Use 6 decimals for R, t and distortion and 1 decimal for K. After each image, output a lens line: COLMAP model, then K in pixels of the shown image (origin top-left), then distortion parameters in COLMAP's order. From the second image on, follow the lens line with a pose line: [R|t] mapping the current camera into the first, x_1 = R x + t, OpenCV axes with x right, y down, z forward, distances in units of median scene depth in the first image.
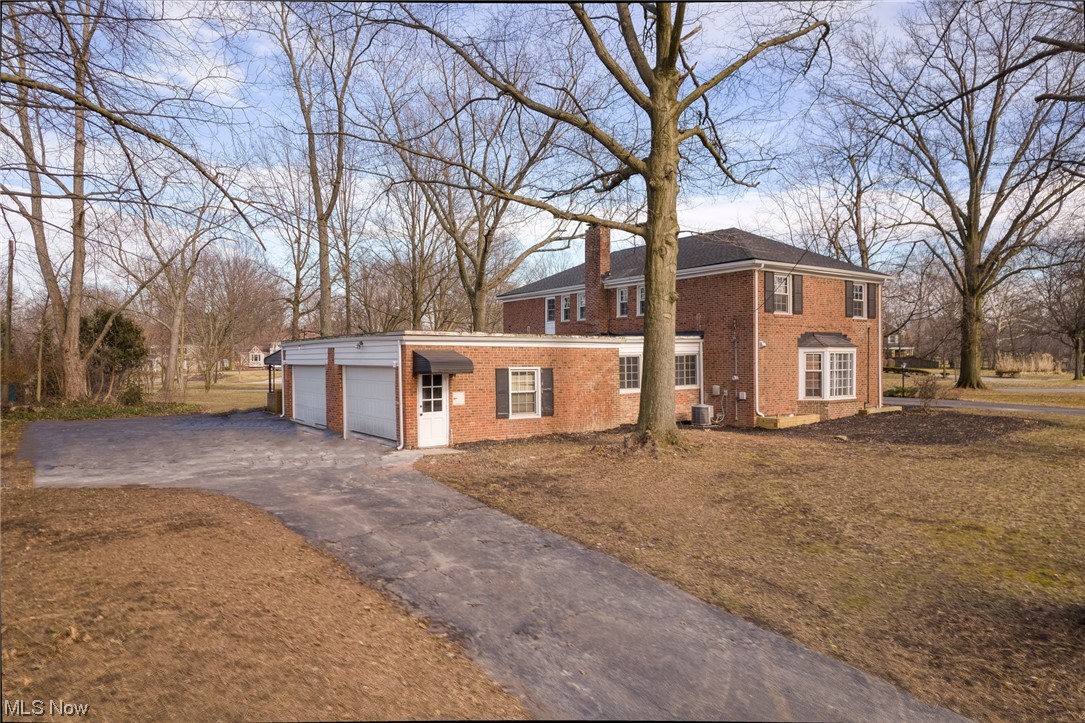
lens RADIAL K [[725.6, 0, 542.7], [0, 725.6, 363.3], [0, 0, 1]] dist [0.000391, 0.000189]
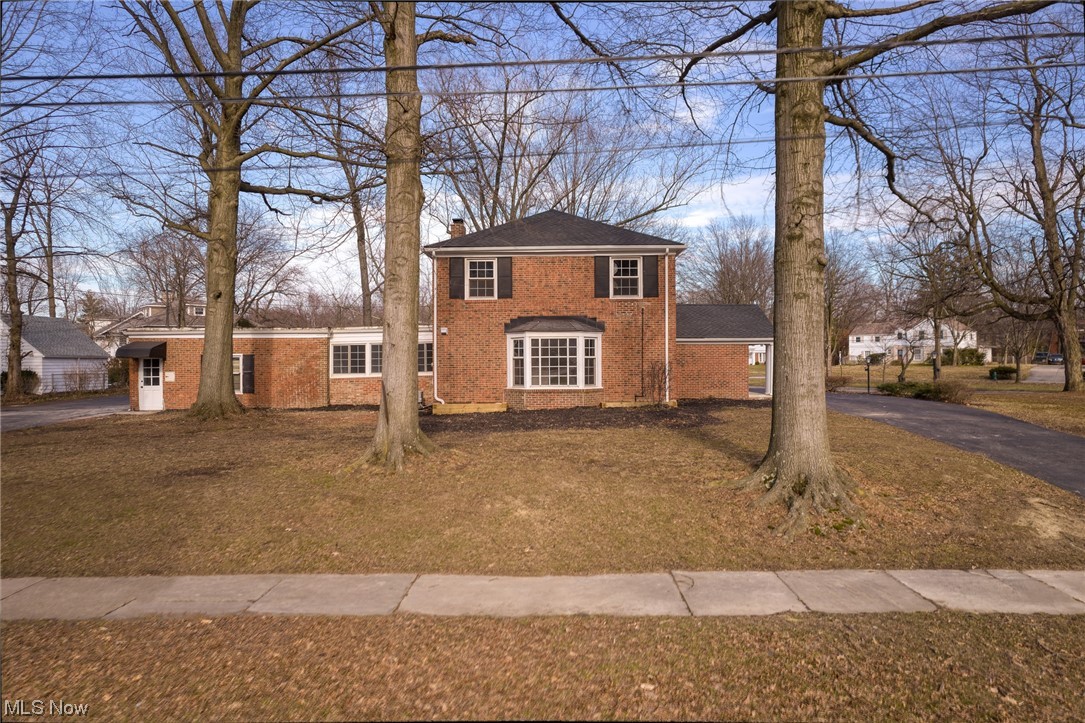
lens RADIAL K [[725.6, 0, 544.7], [0, 725.6, 366.6], [0, 0, 1]] dist [0.000391, 0.000189]
pose [[0.787387, 0.002277, -0.616455, 0.983491], [-0.002036, 0.999997, 0.001093, 0.020902], [0.616456, 0.000395, 0.787390, 0.282605]]
